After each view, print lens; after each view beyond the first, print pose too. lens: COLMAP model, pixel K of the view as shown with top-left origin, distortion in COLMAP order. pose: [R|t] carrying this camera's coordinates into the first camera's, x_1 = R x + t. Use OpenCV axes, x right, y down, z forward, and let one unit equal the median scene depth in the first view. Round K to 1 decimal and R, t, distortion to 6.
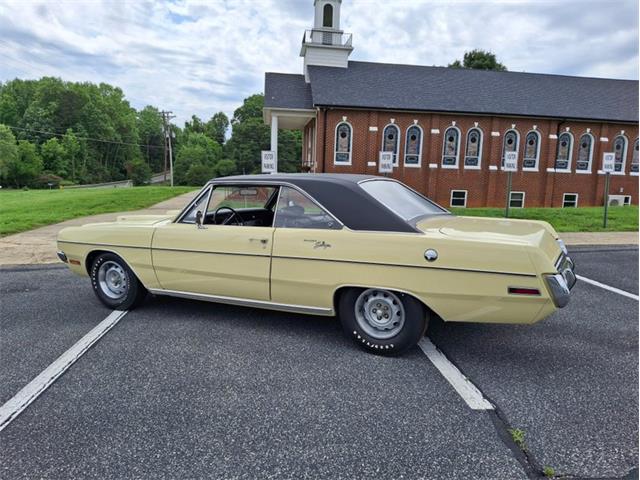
lens RADIAL K [[469.3, 0, 320.0], [0, 469.3, 240.0], [0, 0, 1]] dist [0.087026, -0.163581]
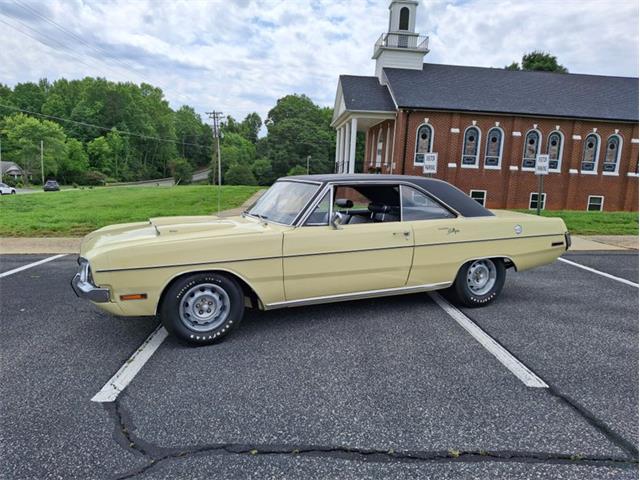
lens RADIAL K [[469.3, 0, 320.0], [0, 469.3, 240.0], [0, 0, 1]] dist [0.087026, -0.163581]
pose [[0.998672, 0.019277, -0.047787, -0.115021], [-0.019324, 0.999813, -0.000525, 0.003410], [0.047768, 0.001448, 0.998857, -0.021777]]
